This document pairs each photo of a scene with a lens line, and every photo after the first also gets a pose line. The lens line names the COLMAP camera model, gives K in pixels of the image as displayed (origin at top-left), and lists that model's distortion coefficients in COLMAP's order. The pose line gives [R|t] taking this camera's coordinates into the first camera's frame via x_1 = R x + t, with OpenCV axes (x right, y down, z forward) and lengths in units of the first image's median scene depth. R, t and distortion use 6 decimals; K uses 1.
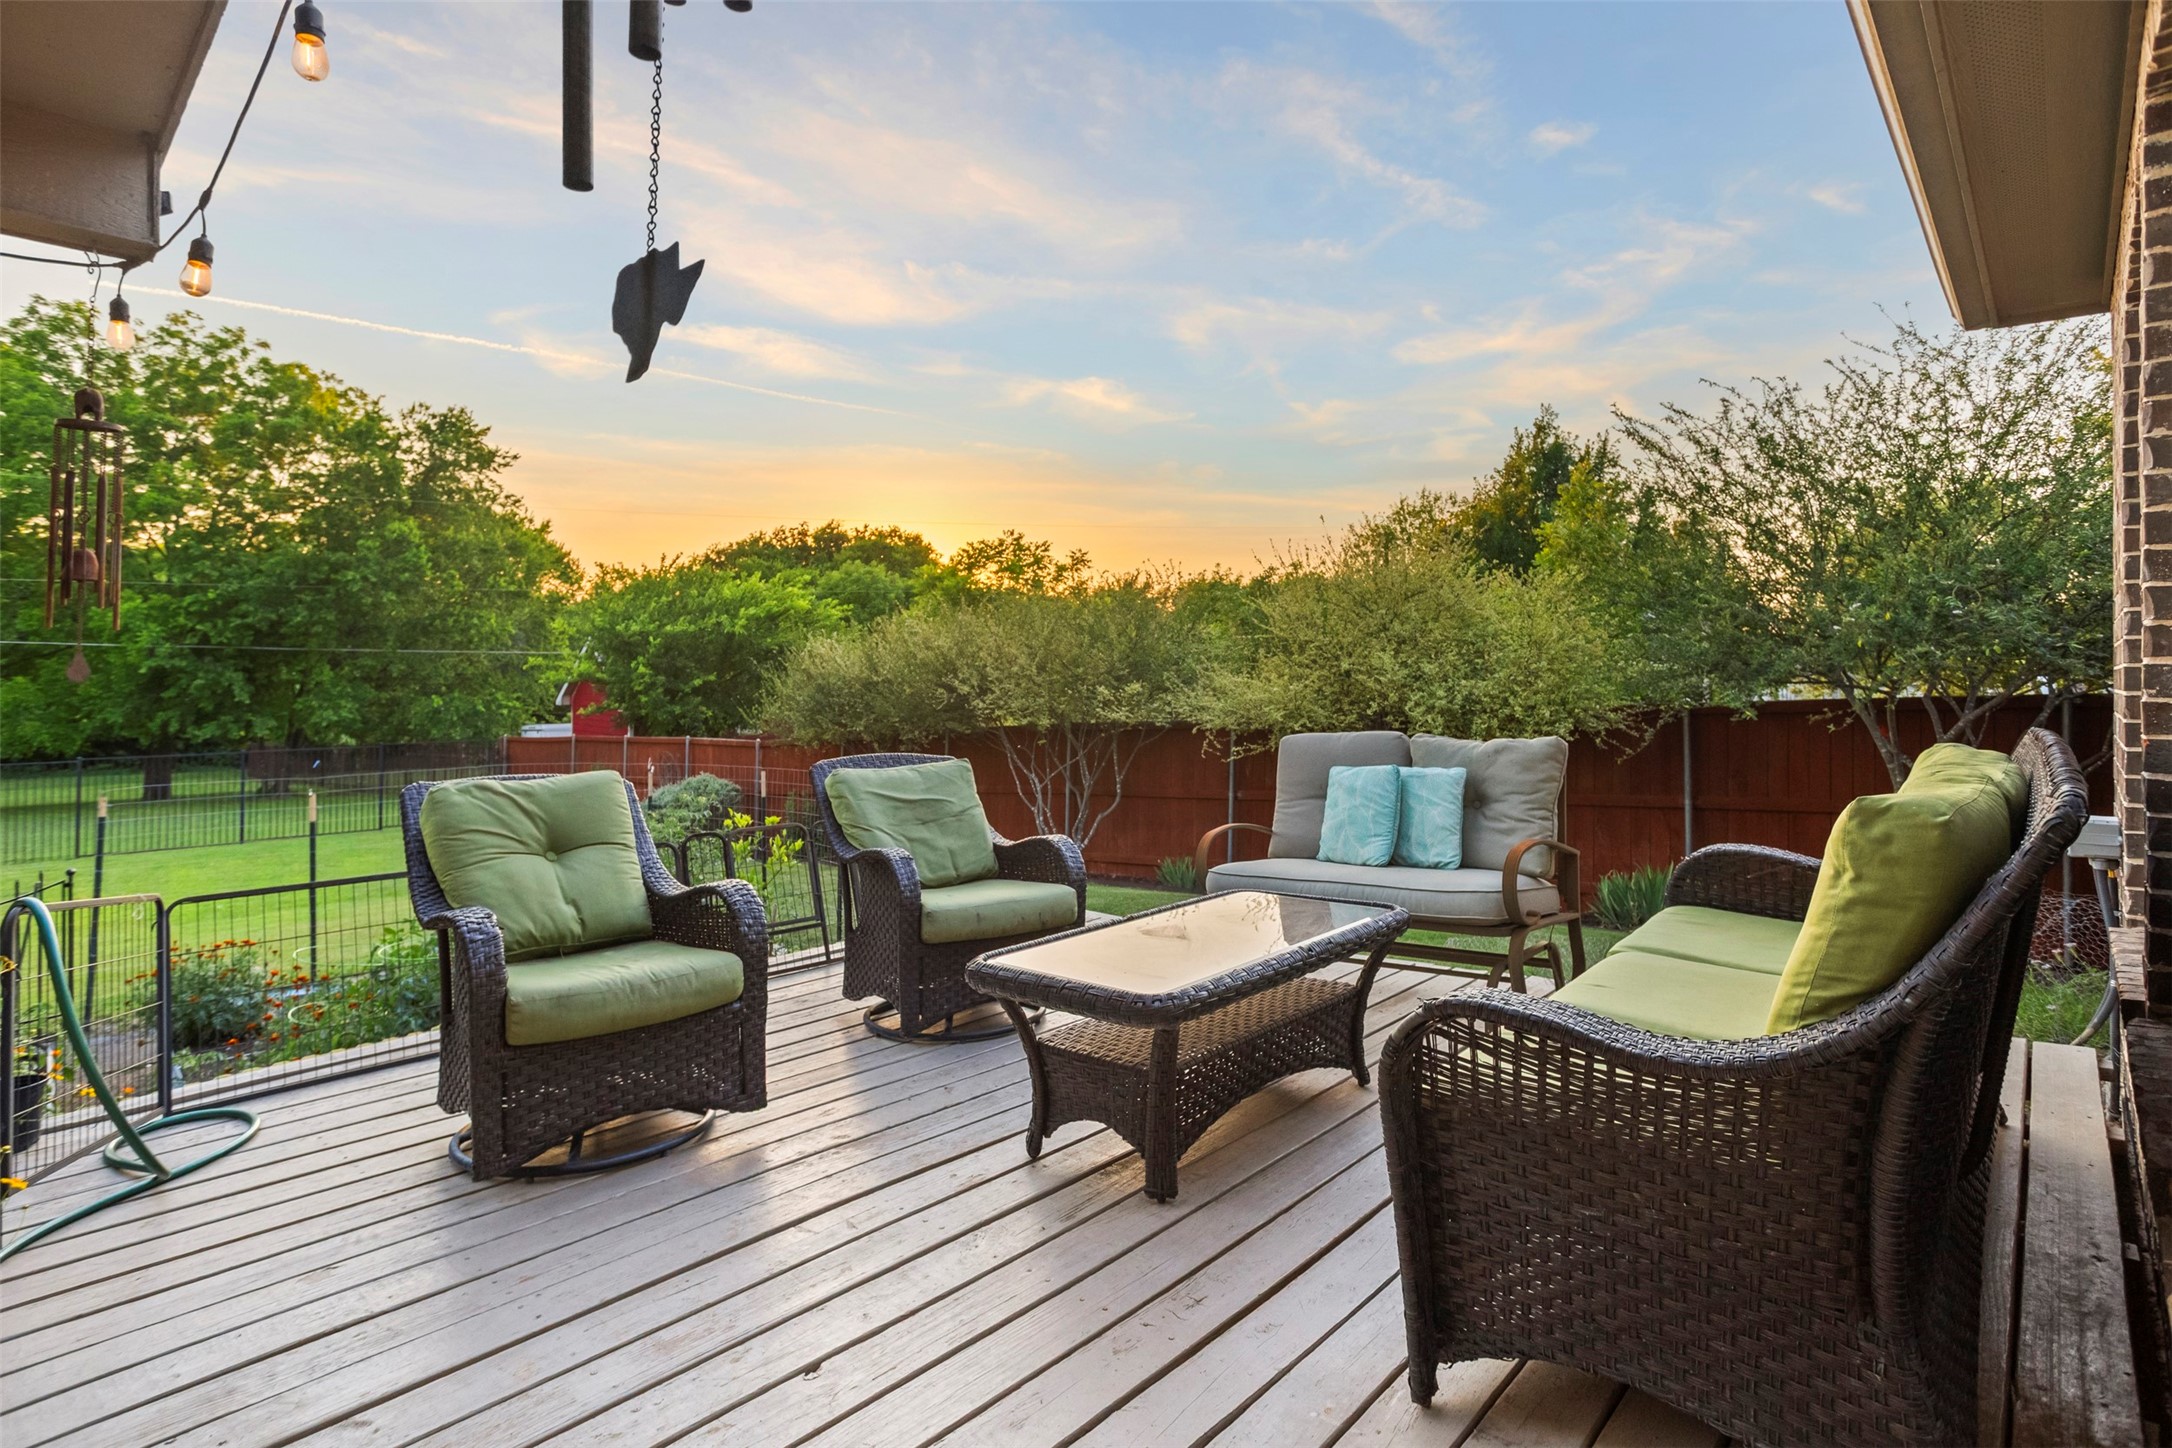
lens RADIAL K [[1113.9, 0, 1080.0], [0, 1113.9, 669.6], [0, 0, 1]] dist [0.002936, 0.000686]
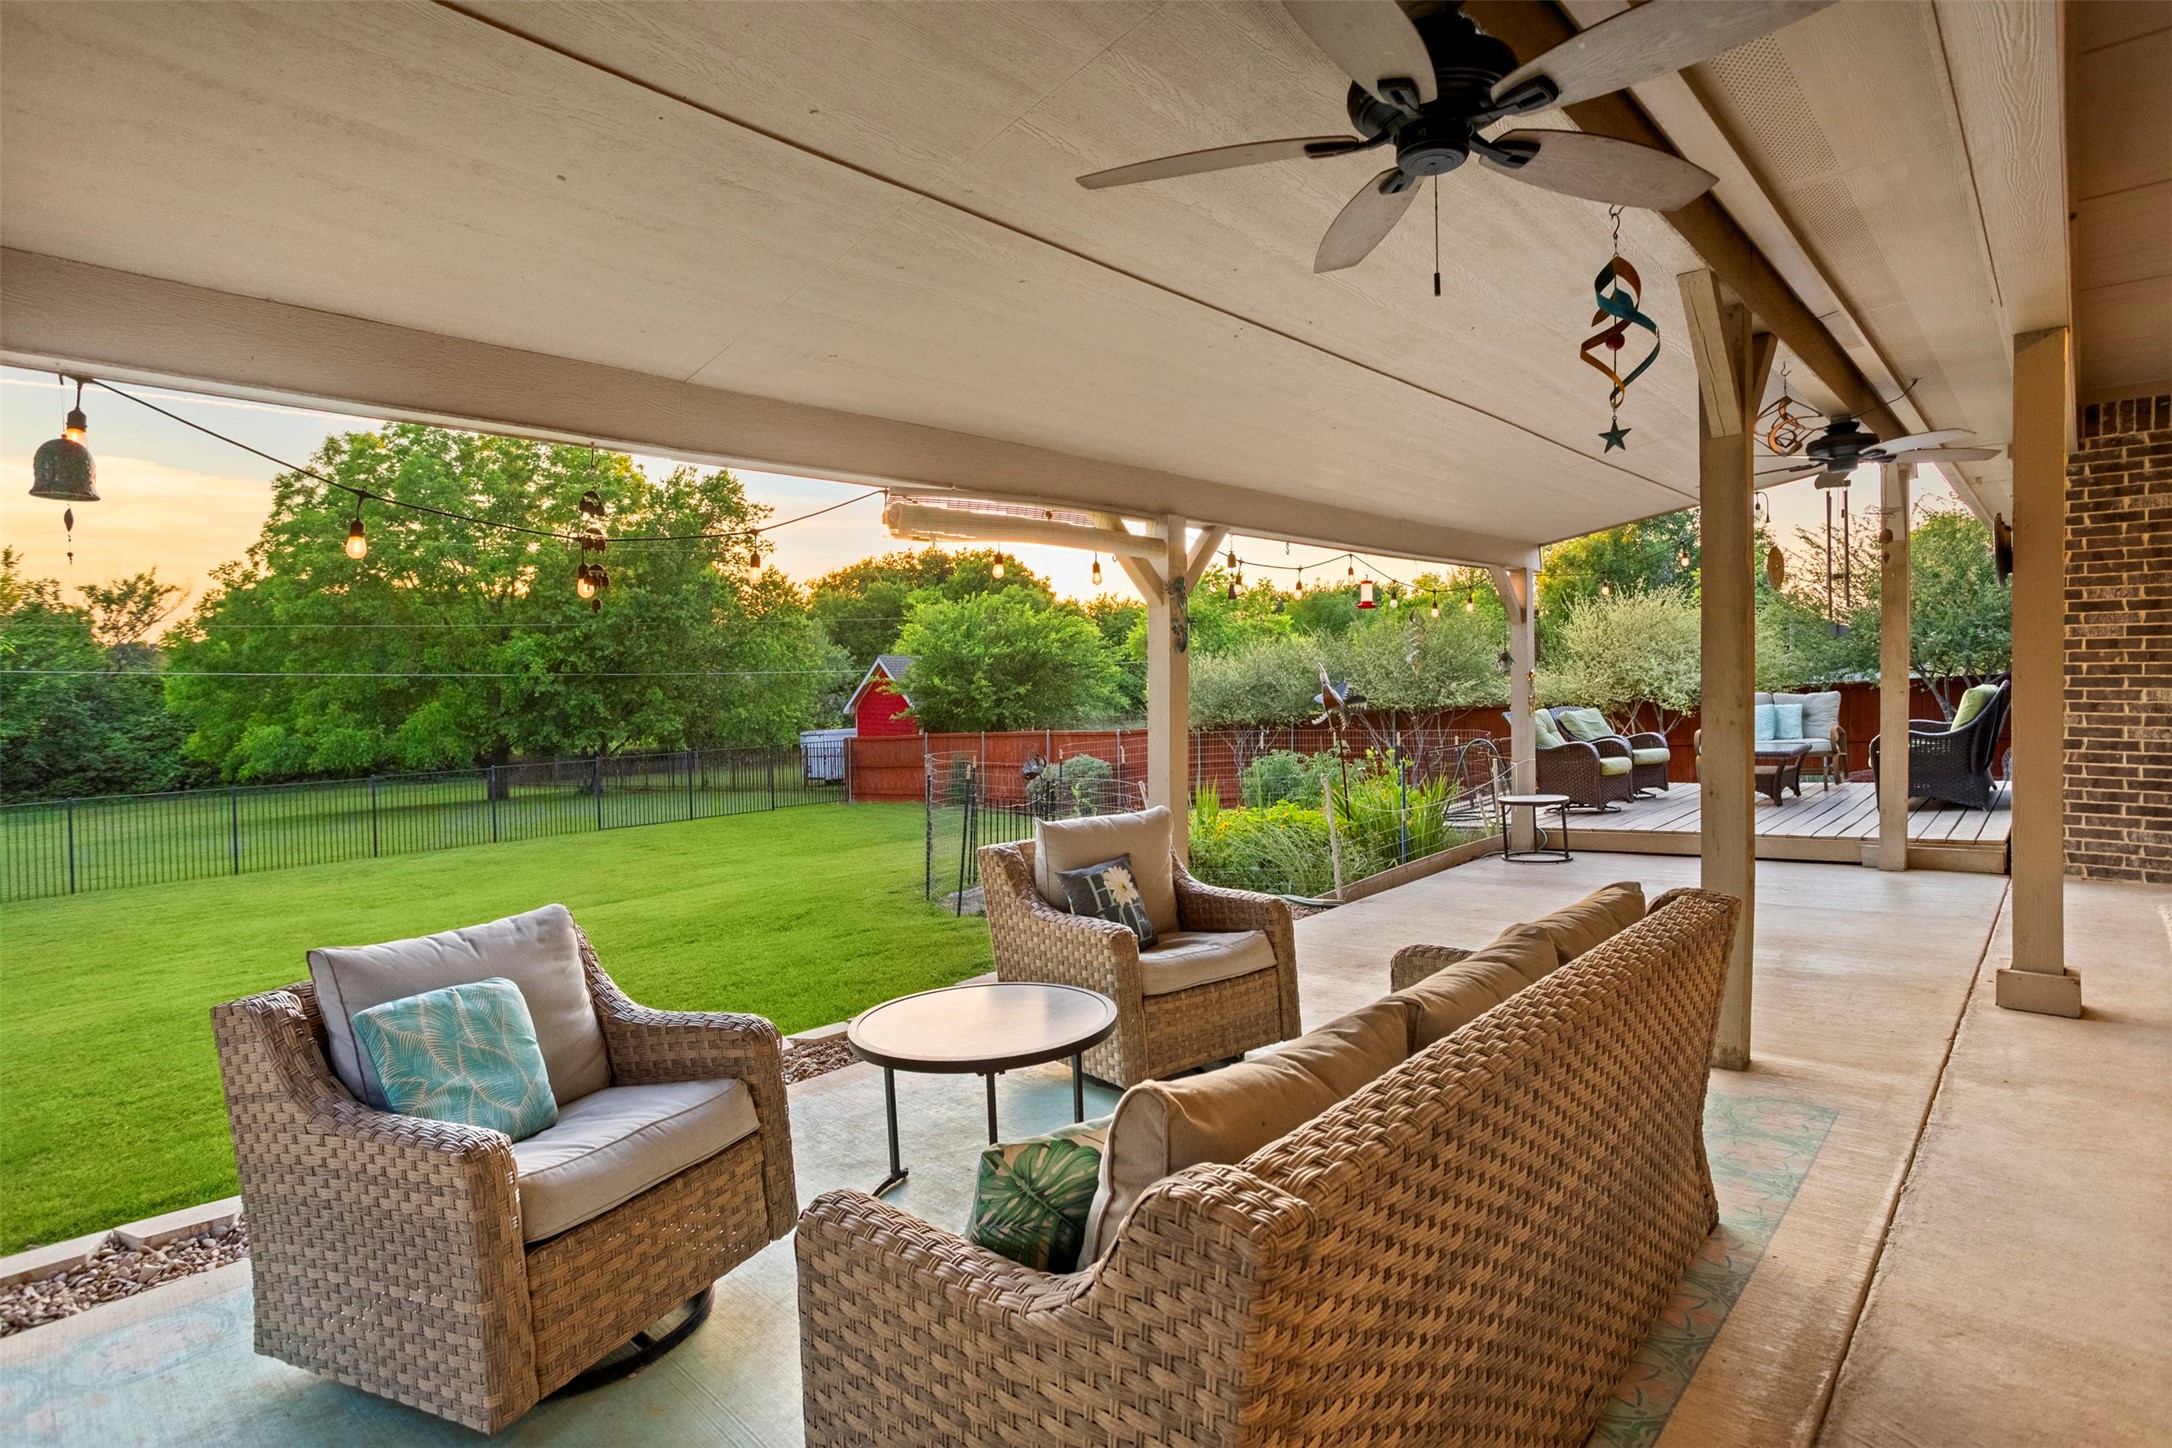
lens RADIAL K [[1113.9, 0, 1086.2], [0, 1113.9, 714.5], [0, 0, 1]] dist [0.002936, 0.000686]
pose [[0.999648, -0.025692, -0.006557, -0.252941], [0.025904, 0.999068, 0.034538, -0.004748], [0.005664, -0.034696, 0.999382, -0.317202]]
